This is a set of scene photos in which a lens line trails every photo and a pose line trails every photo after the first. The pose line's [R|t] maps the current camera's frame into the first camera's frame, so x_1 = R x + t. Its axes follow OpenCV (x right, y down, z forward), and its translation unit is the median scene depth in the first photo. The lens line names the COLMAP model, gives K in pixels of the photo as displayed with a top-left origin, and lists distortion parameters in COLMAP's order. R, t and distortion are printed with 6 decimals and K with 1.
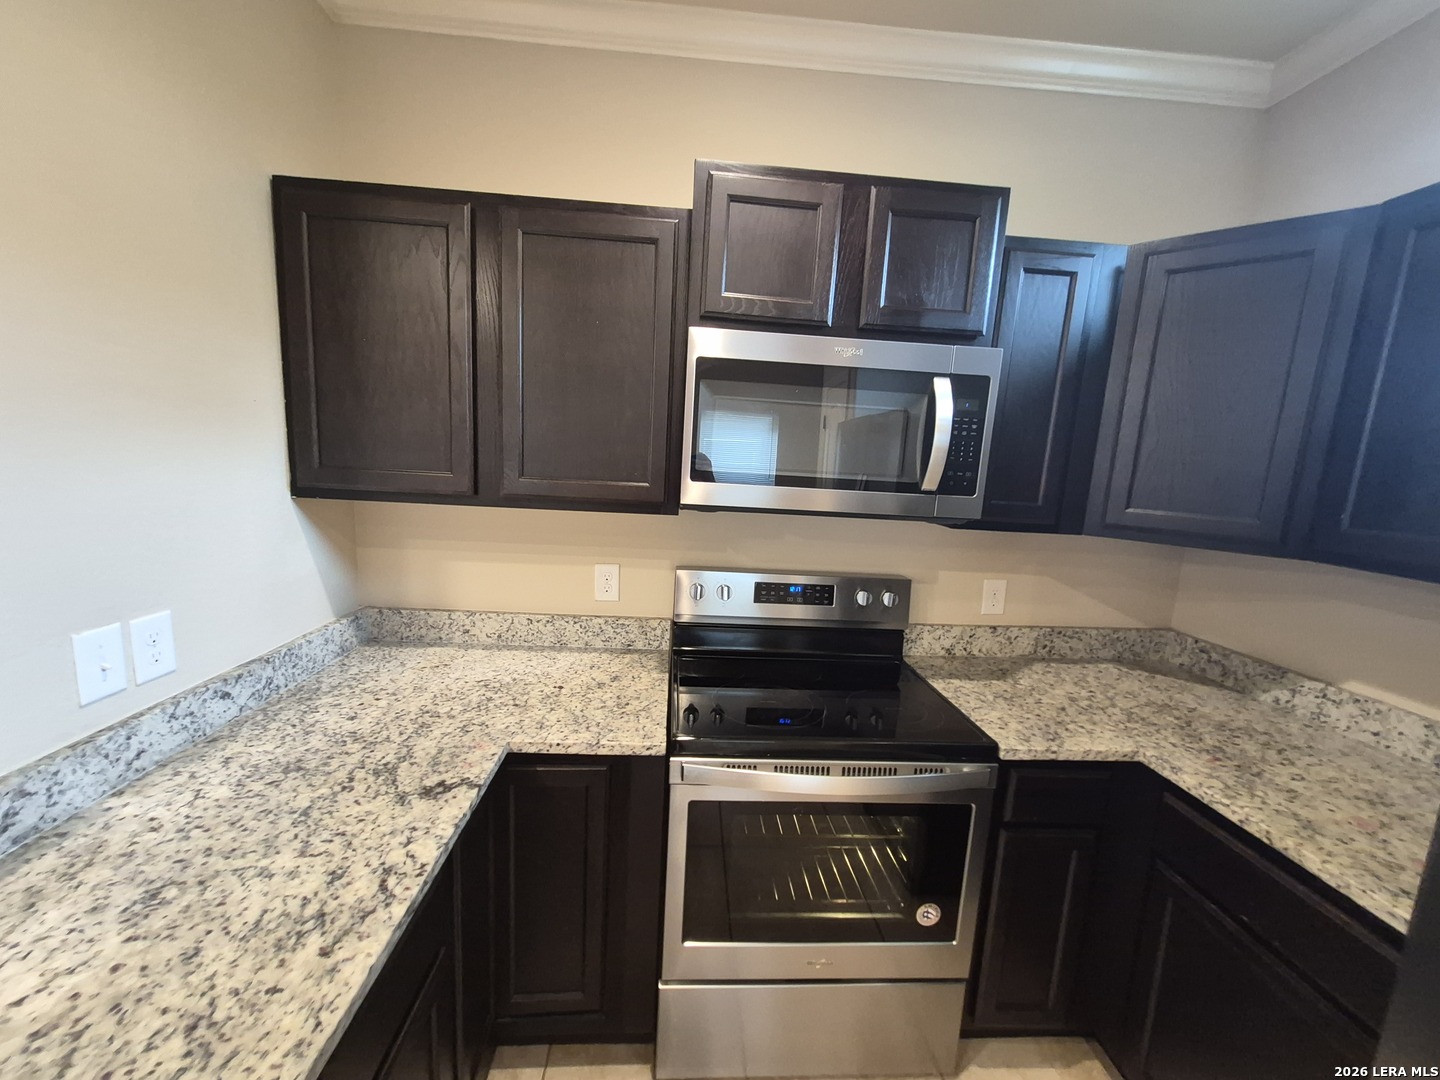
lens RADIAL K [[568.3, 0, 717.7], [0, 568.3, 546.4], [0, 0, 1]] dist [0.008166, 0.000102]
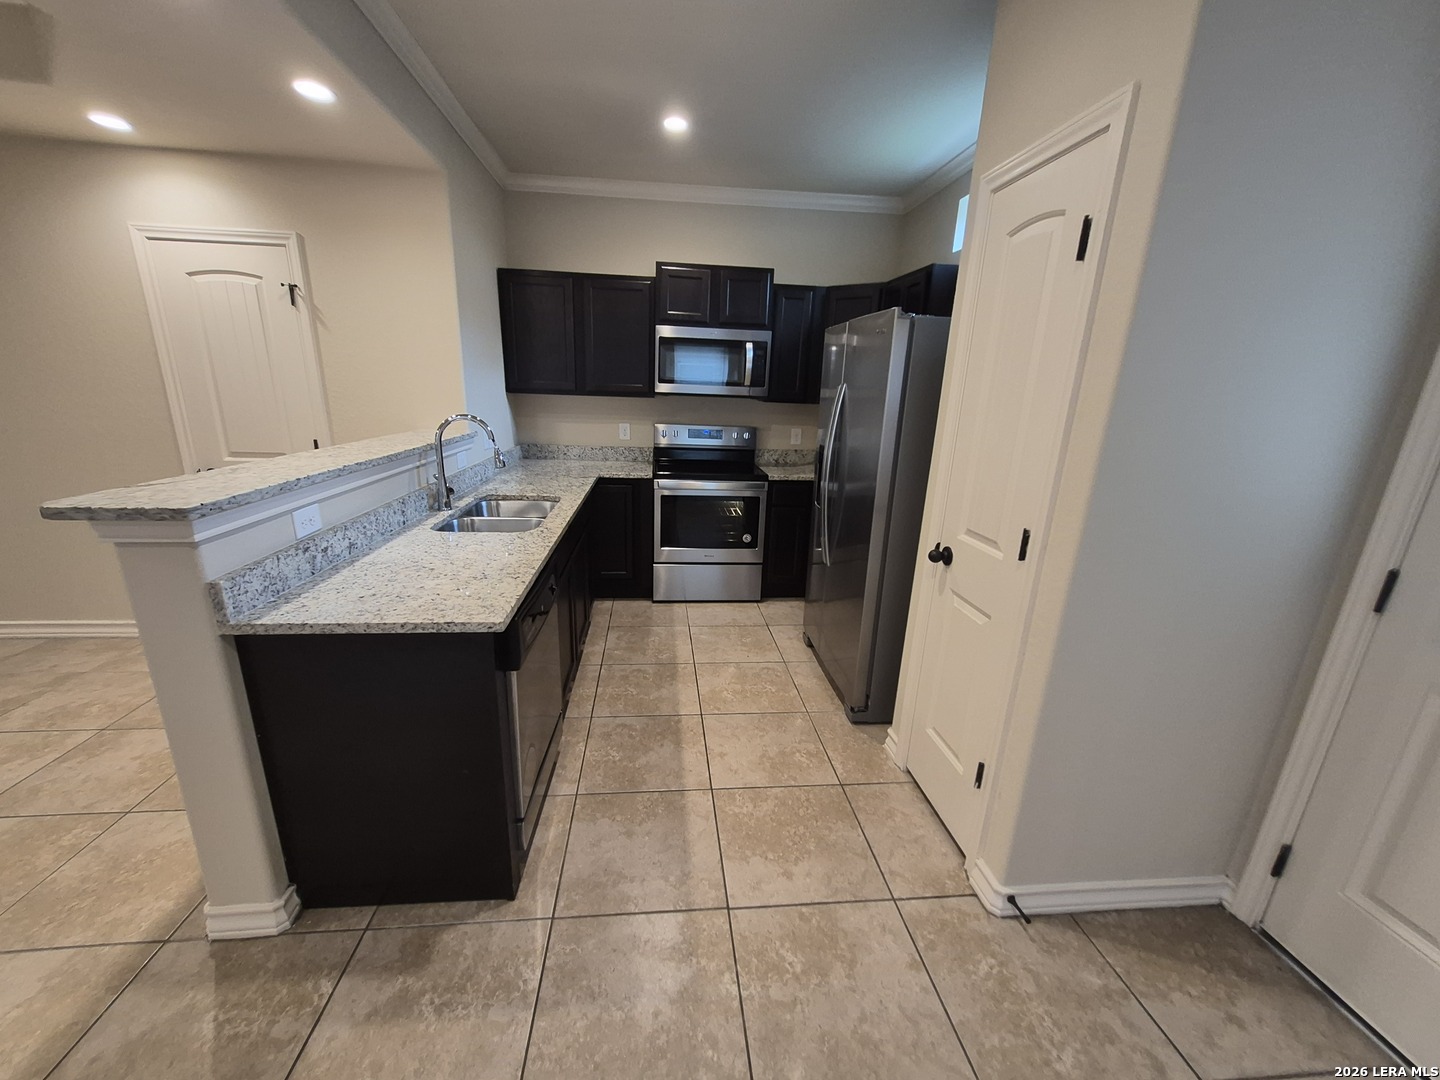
lens RADIAL K [[568.3, 0, 717.8], [0, 568.3, 541.3], [0, 0, 1]] dist [0.008166, 0.000102]
pose [[0.999532, -0.023180, 0.019976, 0.165531], [0.020589, 0.992395, 0.121359, 0.312337], [-0.022637, -0.120891, 0.992408, -1.802610]]
